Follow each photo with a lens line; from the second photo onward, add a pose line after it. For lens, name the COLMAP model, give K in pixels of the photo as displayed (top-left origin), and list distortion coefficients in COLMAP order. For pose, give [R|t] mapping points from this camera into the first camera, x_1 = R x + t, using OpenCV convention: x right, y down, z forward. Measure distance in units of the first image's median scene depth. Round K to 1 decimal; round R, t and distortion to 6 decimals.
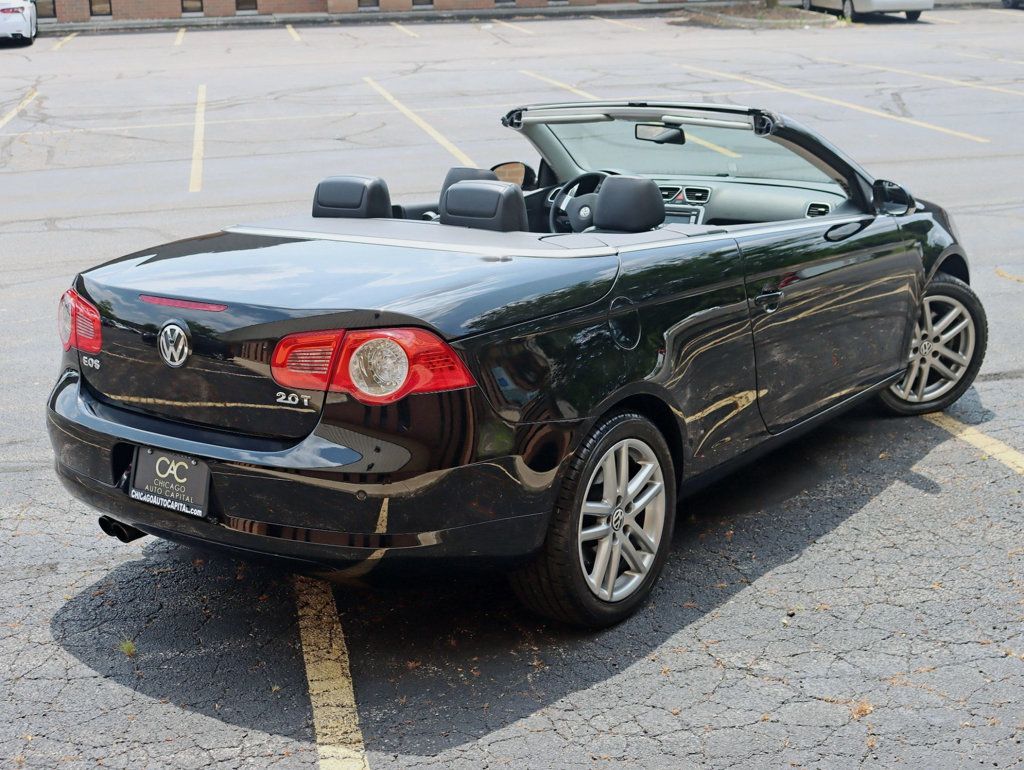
lens RADIAL K [[1322.1, 0, 512.0], [0, 1322.1, 385.0], [0, 0, 1]] dist [-0.027634, -0.038111]
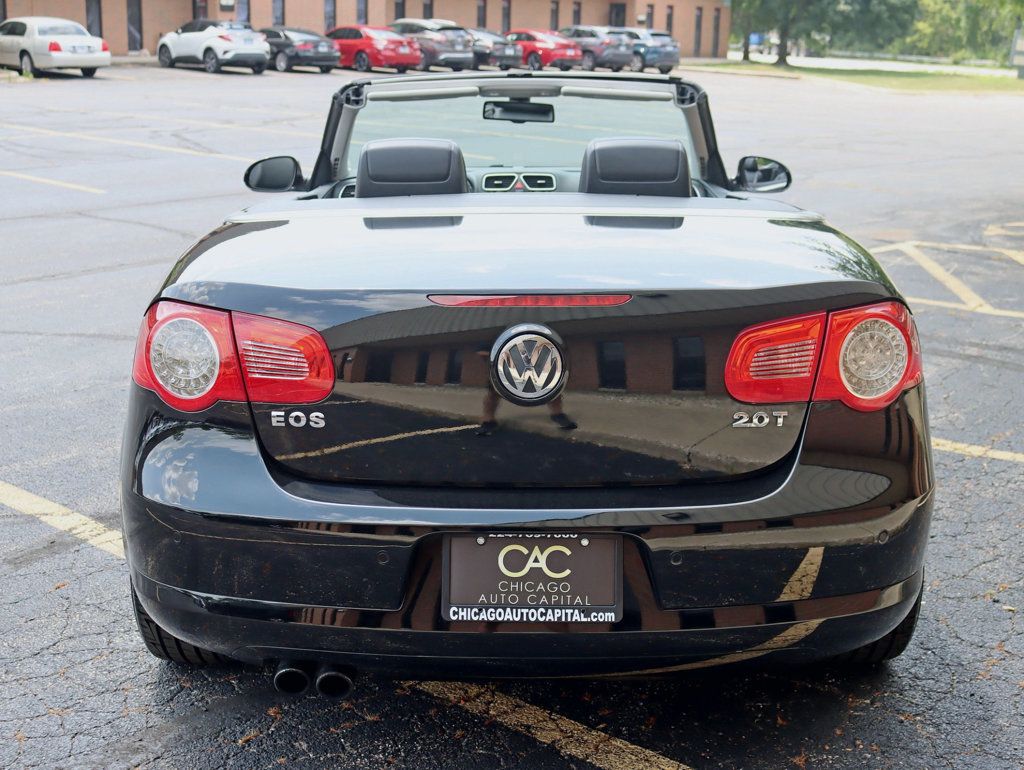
lens RADIAL K [[1267.9, 0, 512.0], [0, 1267.9, 385.0], [0, 0, 1]] dist [-0.036008, -0.016639]
pose [[0.837066, -0.109333, 0.536066, -0.579258], [0.124460, 0.992192, 0.008016, -0.026606], [-0.532756, 0.060009, 0.844138, 0.476232]]
